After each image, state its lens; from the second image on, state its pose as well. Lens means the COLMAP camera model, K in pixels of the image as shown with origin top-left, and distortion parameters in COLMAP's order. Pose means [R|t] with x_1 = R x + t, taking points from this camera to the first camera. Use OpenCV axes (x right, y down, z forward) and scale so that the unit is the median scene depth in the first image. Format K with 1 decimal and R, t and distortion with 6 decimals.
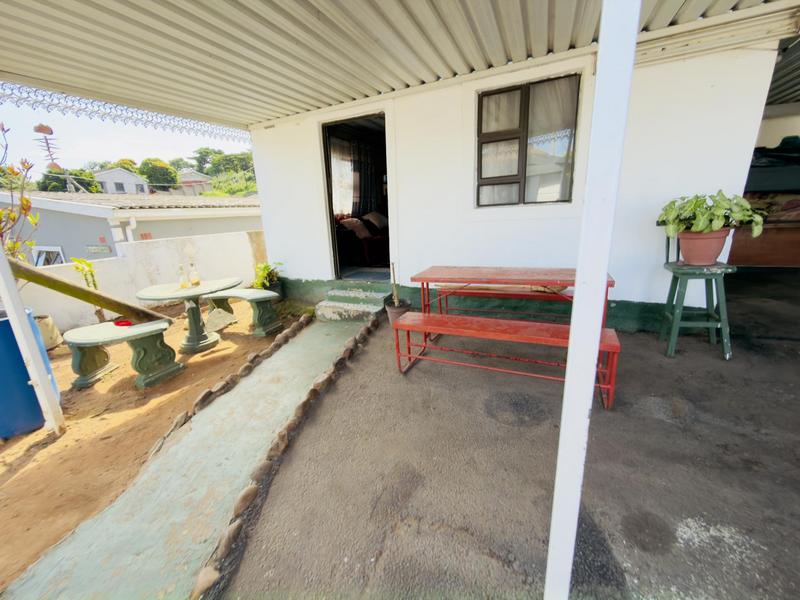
lens RADIAL K [[323.9, 0, 400.0], [0, 323.9, 300.0], [0, 0, 1]] dist [0.000682, -0.000161]
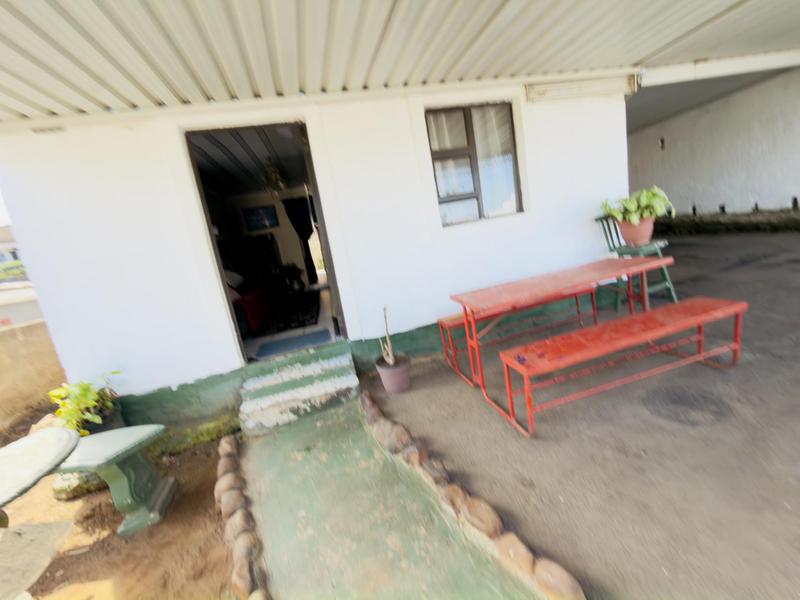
lens RADIAL K [[317.0, 0, 401.4], [0, 317.0, 295.6], [0, 0, 1]] dist [-0.000369, 0.000005]
pose [[0.760013, -0.203675, 0.617168, -0.457871], [0.299809, 0.952419, -0.054889, -0.093381], [-0.576623, 0.226749, 0.784914, 0.424829]]
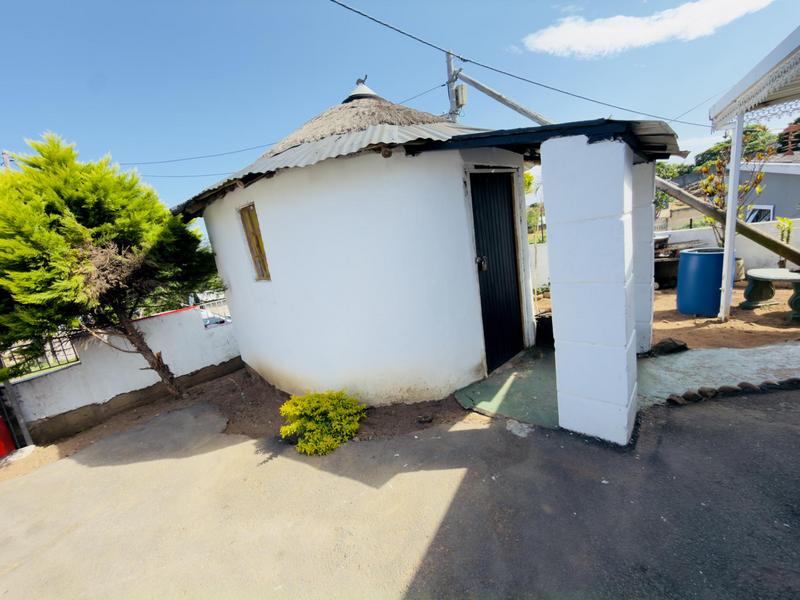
lens RADIAL K [[317.0, 0, 401.4], [0, 317.0, 295.6], [0, 0, 1]] dist [-0.000369, 0.000005]
pose [[-0.083406, 0.239458, -0.967318, 0.508298], [-0.110254, 0.962523, 0.247778, 0.027265], [0.990398, 0.127316, -0.053879, -0.461520]]
